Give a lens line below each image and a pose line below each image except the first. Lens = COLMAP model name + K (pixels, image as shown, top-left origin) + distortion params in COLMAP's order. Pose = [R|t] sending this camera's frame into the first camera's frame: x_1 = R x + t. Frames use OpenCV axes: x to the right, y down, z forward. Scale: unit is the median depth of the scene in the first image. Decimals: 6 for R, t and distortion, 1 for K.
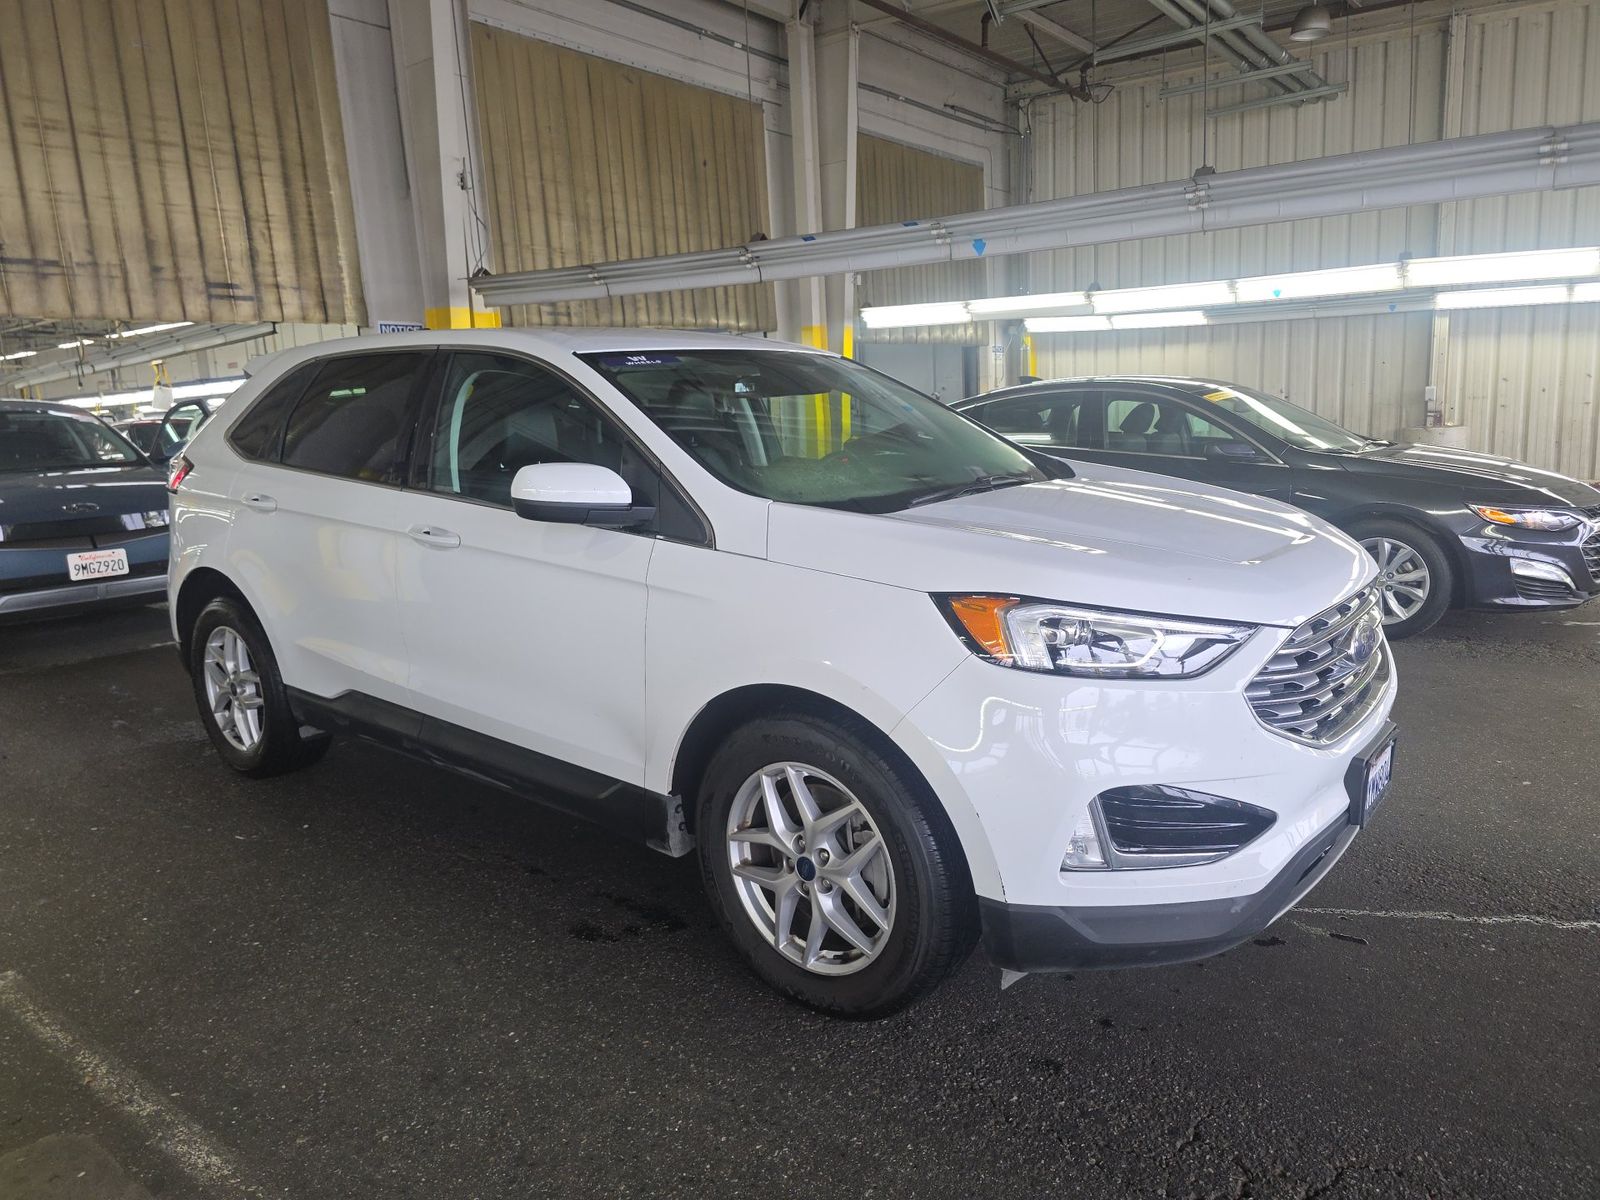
lens RADIAL K [[1075.5, 0, 801.1], [0, 1075.5, 600.1], [0, 0, 1]] dist [0.038748, -0.029732]
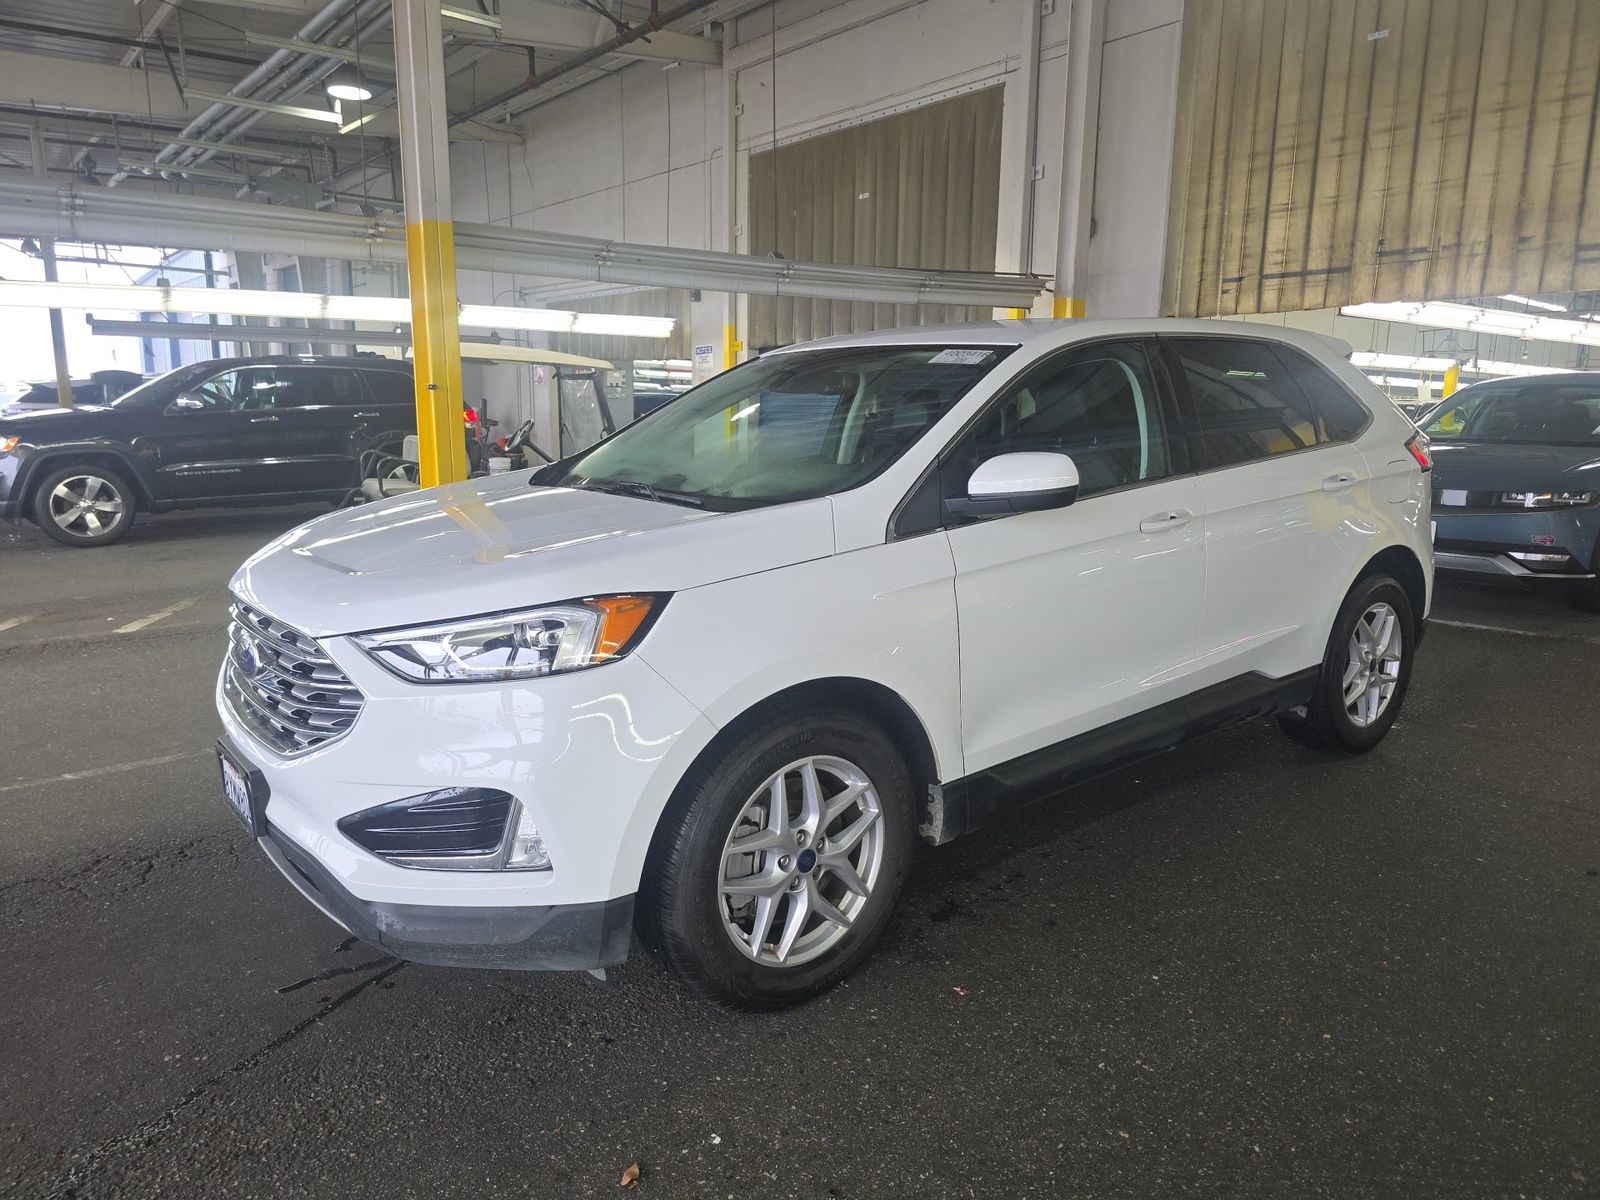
lens RADIAL K [[1075.5, 0, 795.1], [0, 1075.5, 607.3], [0, 0, 1]] dist [0.038748, -0.029732]
pose [[-0.200099, 0.218772, -0.955039, 0.507489], [-0.177980, 0.950419, 0.255004, -0.126068], [0.963475, 0.221004, -0.151241, 0.592229]]
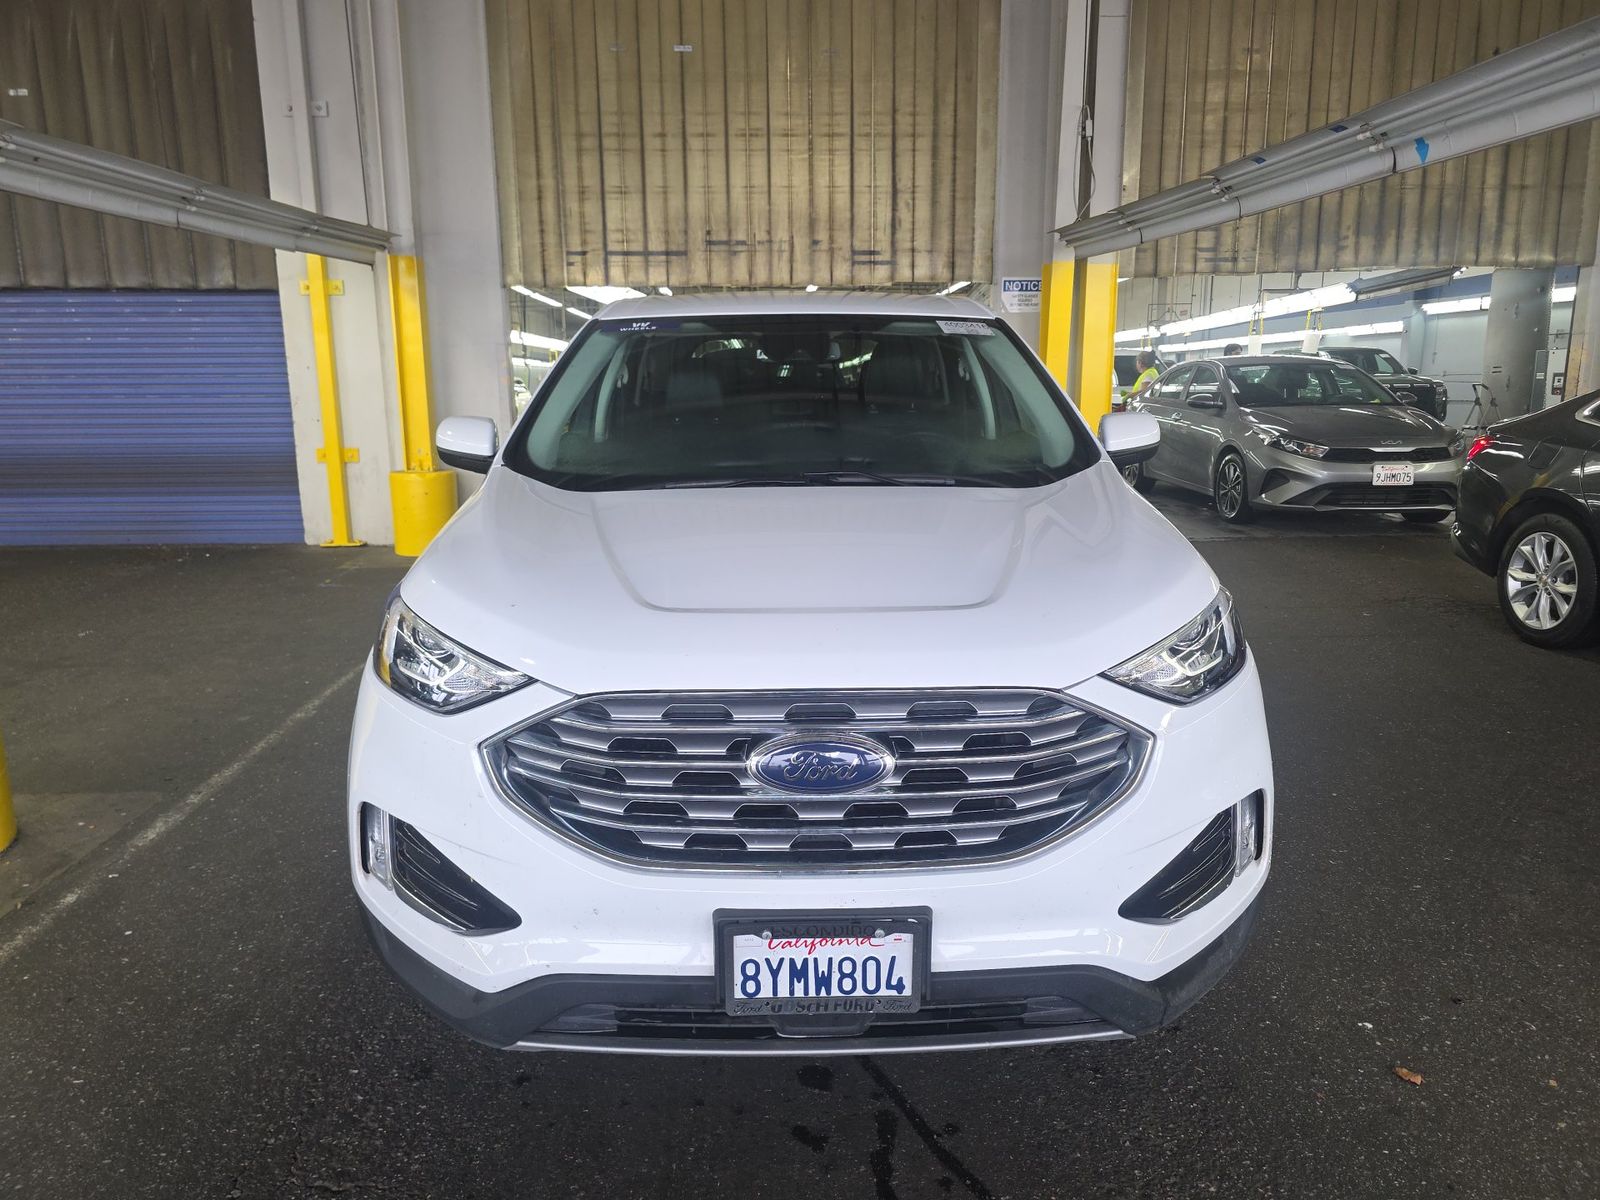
lens RADIAL K [[1075.5, 0, 807.8], [0, 1075.5, 594.8], [0, 0, 1]] dist [0.038748, -0.029732]
pose [[0.638547, 0.192861, -0.745025, 0.376127], [-0.162477, 0.980053, 0.114446, -0.052739], [0.752236, 0.047970, 0.657145, 0.212398]]
